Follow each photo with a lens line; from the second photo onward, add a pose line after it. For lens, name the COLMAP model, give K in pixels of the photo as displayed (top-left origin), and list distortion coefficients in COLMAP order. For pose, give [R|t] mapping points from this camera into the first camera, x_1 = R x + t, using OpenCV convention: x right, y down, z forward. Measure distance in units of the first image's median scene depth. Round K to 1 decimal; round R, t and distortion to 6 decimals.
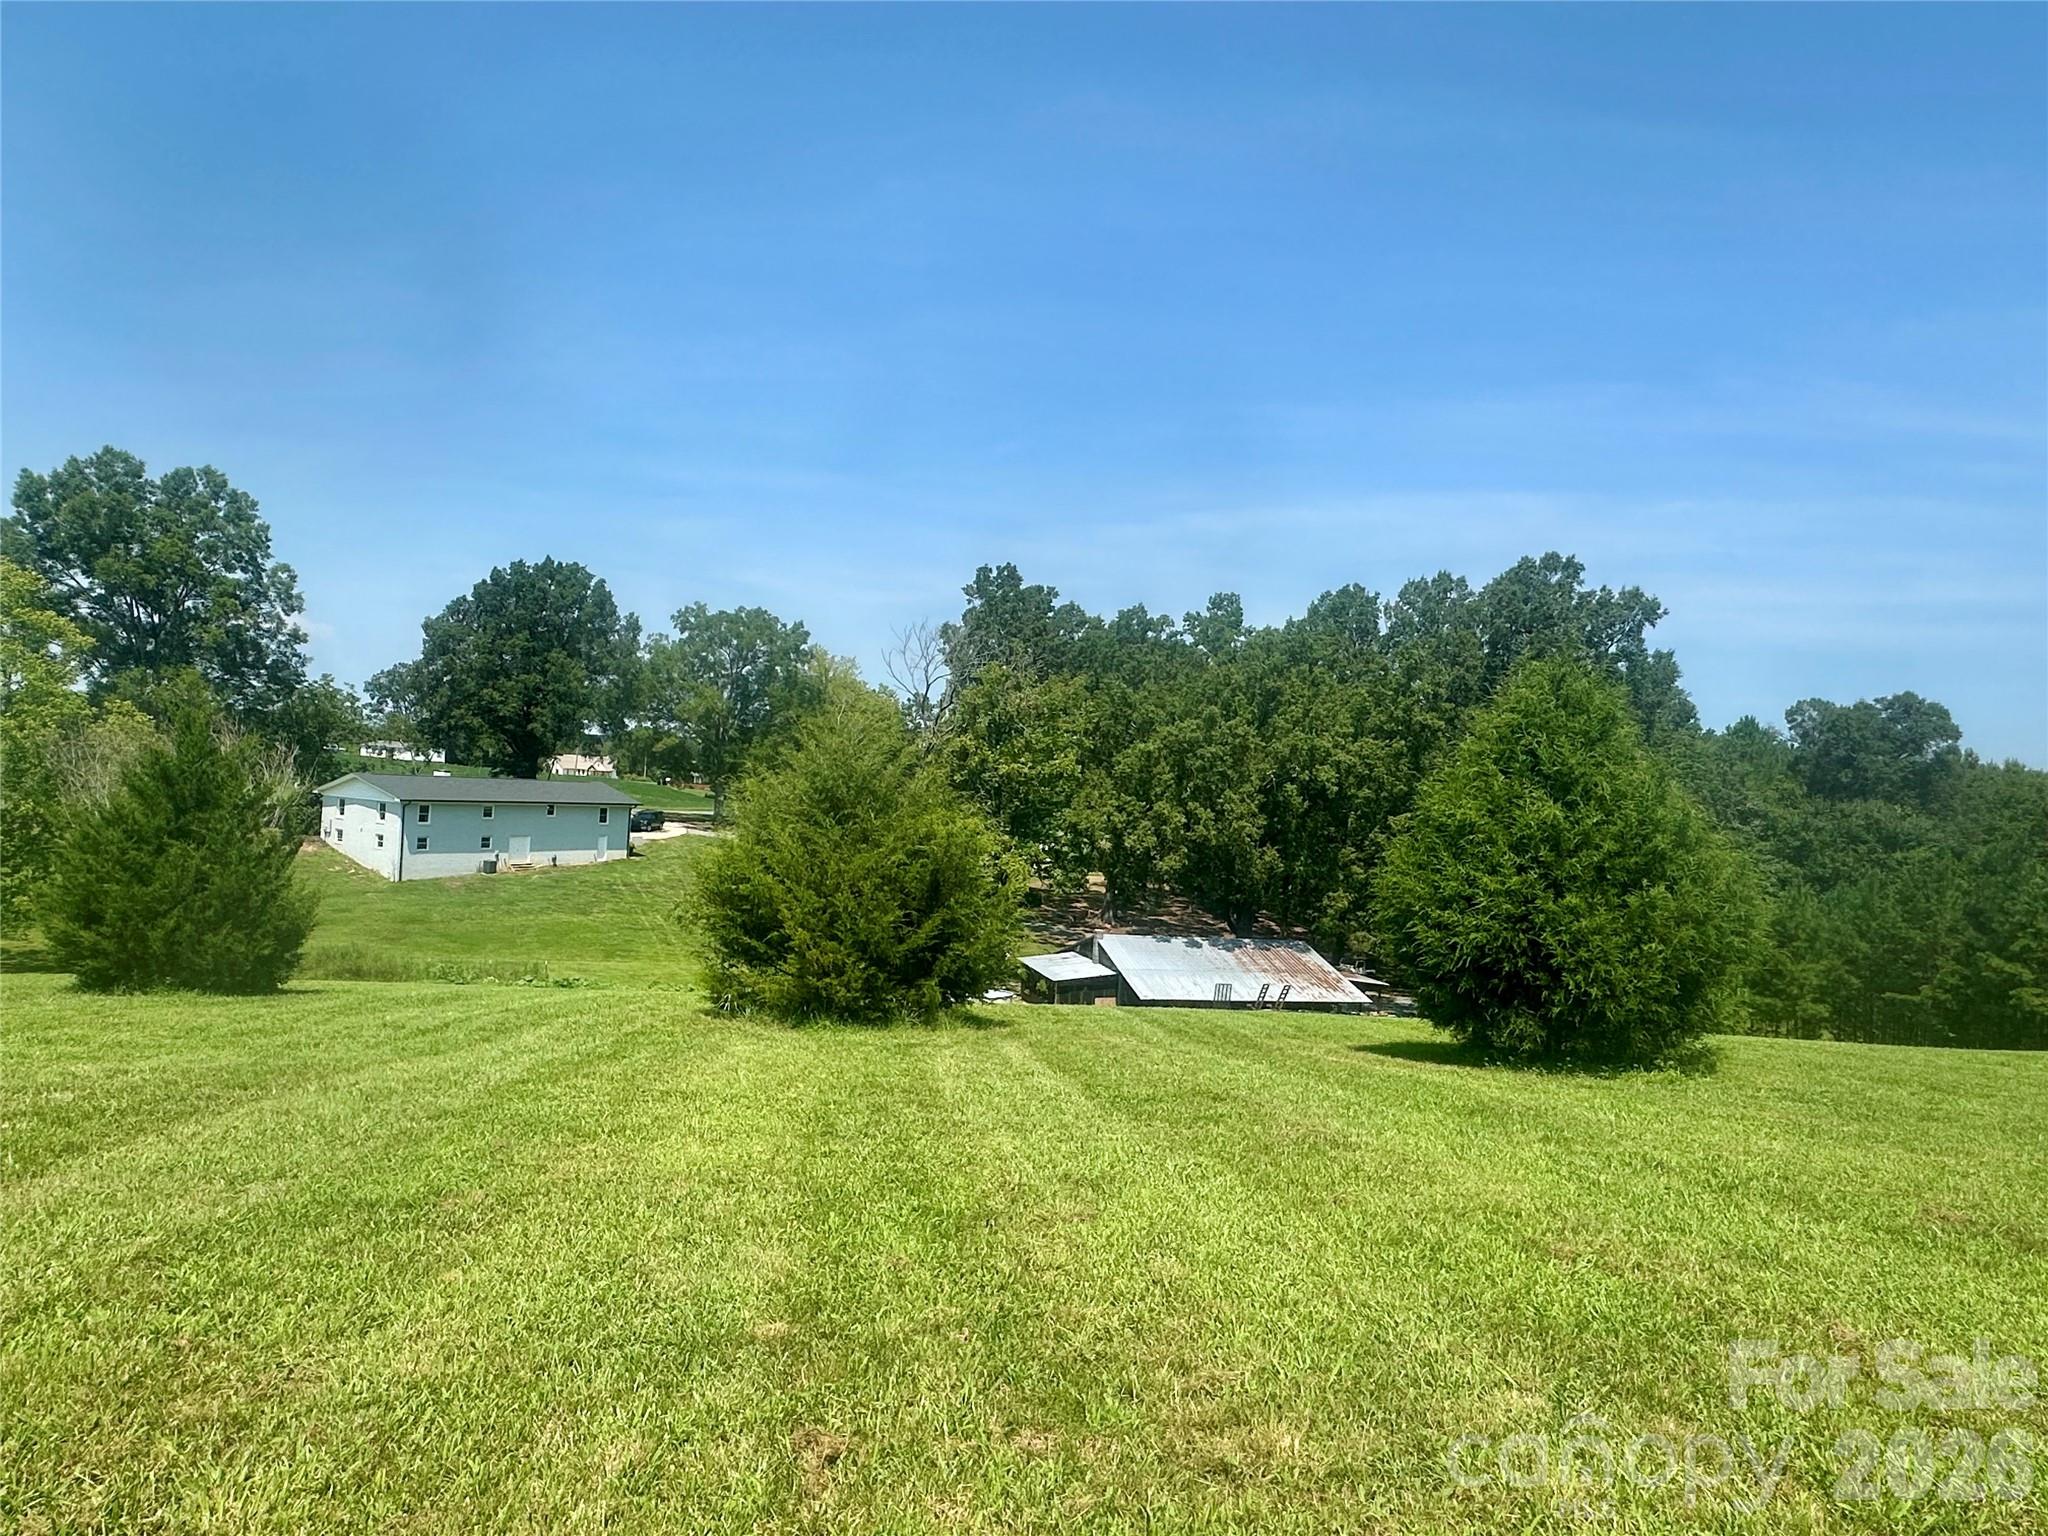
lens RADIAL K [[1243.2, 0, 1023.9], [0, 1243.2, 772.1], [0, 0, 1]] dist [-0.000296, 0.000558]
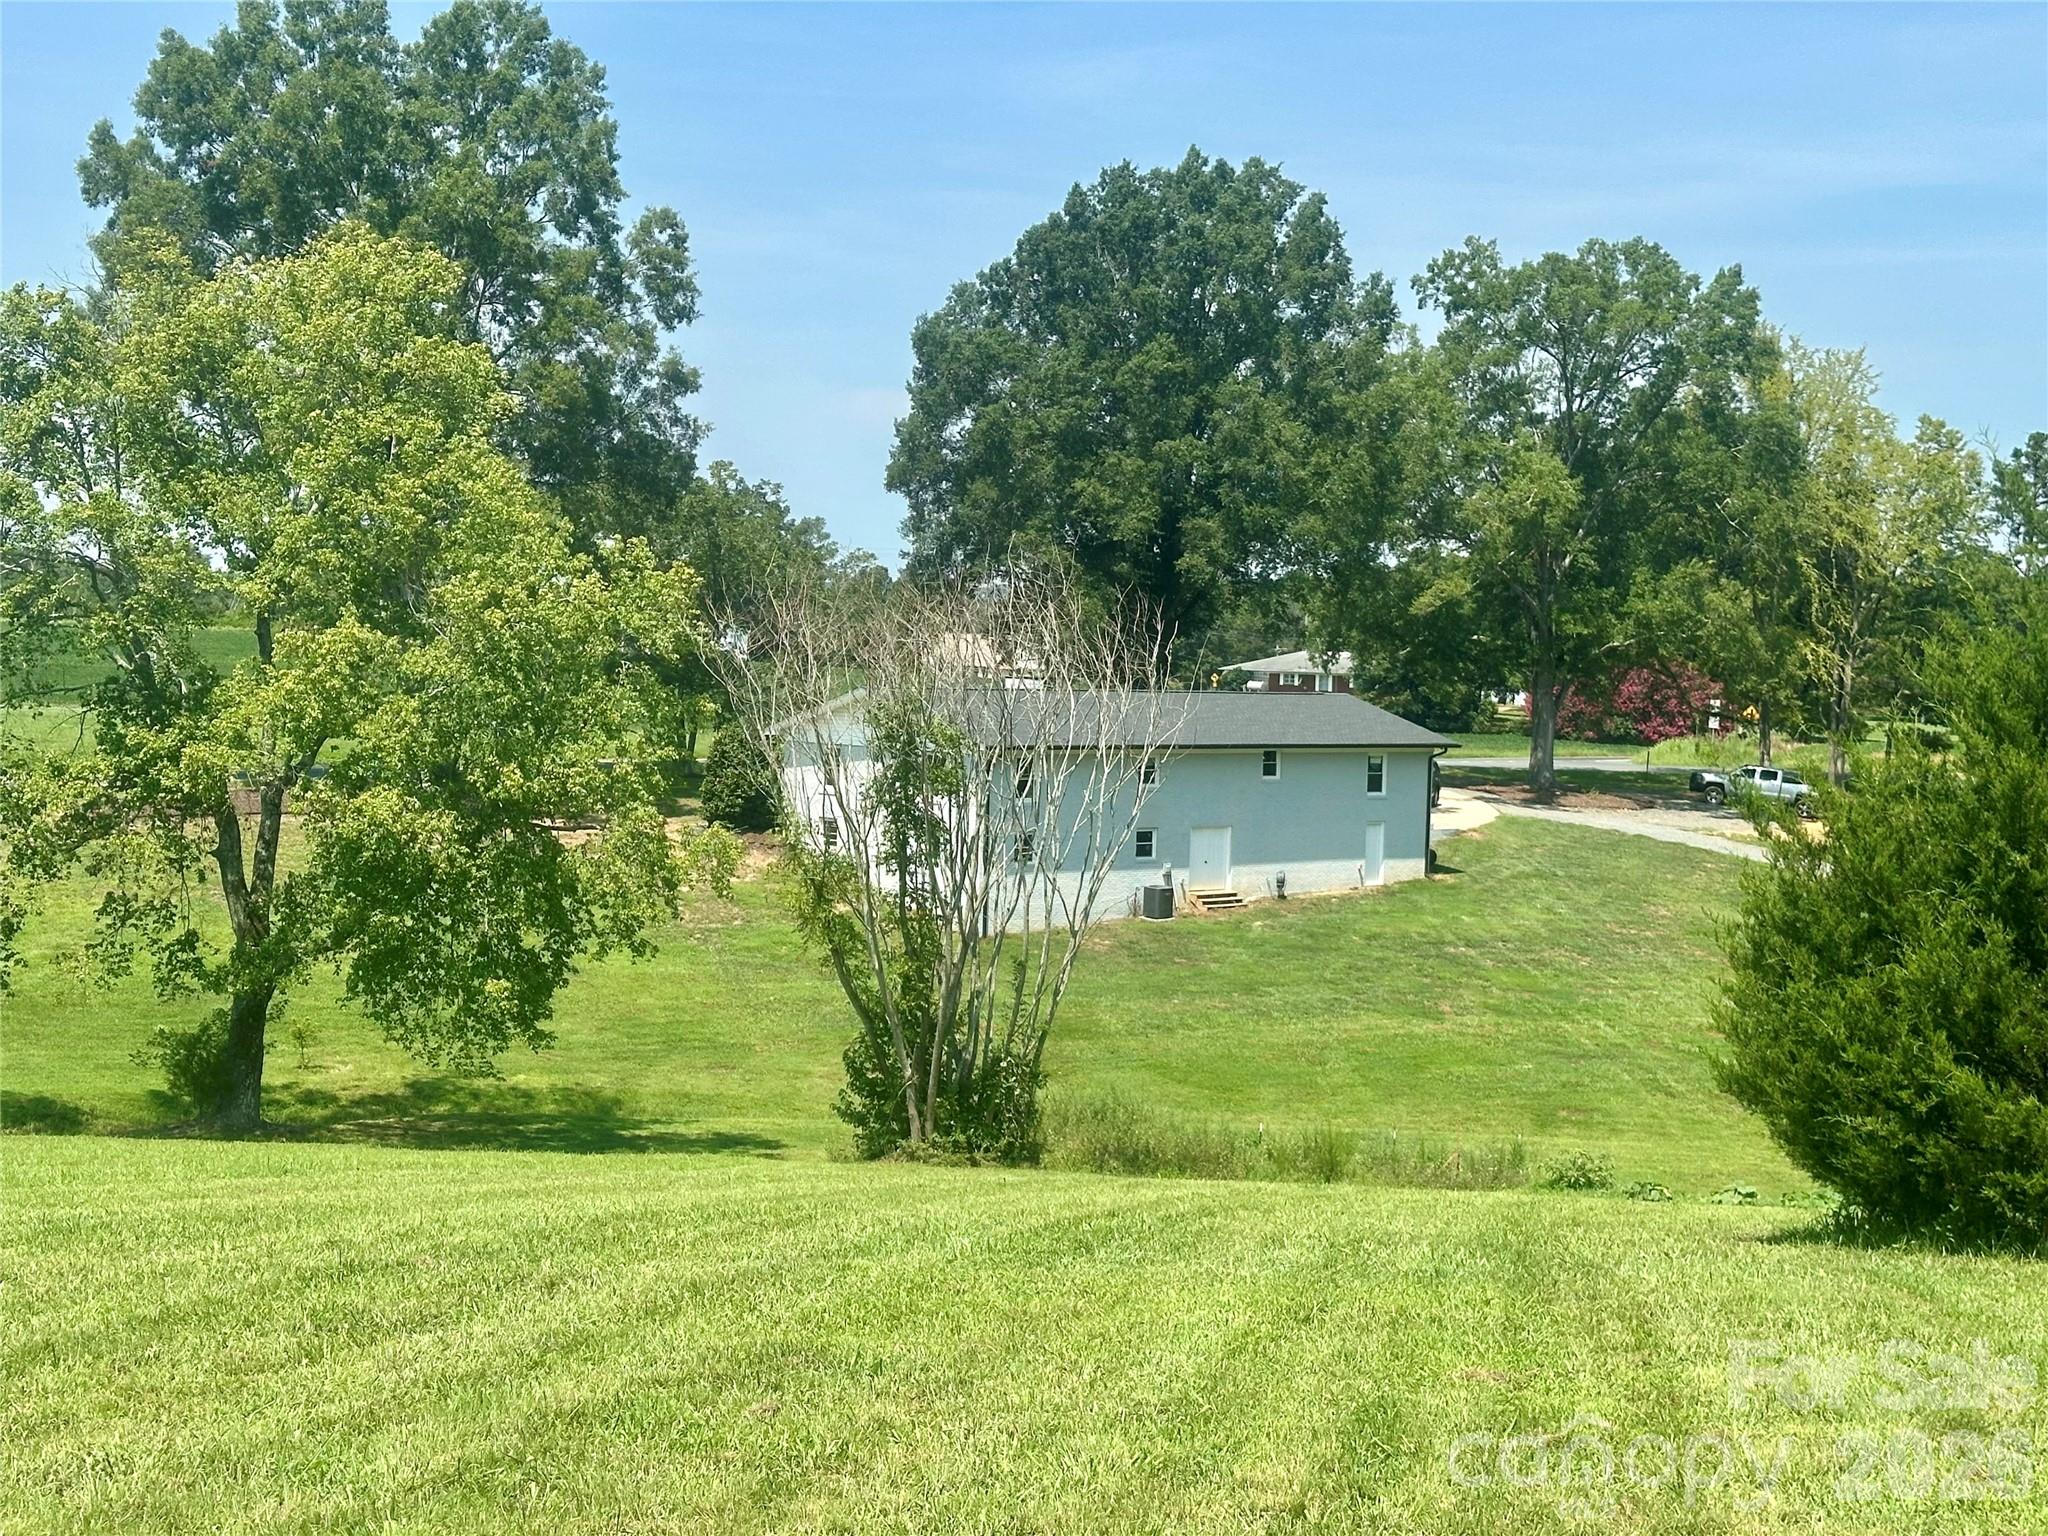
lens RADIAL K [[3071.5, 0, 1023.7], [0, 3071.5, 766.7], [0, 0, 1]] dist [0.140072, 0.000000]
pose [[0.955793, -0.019436, -0.293398, -0.154238], [0.030045, 0.999046, 0.031696, -0.003331], [0.292502, -0.039110, 0.955465, -0.003697]]
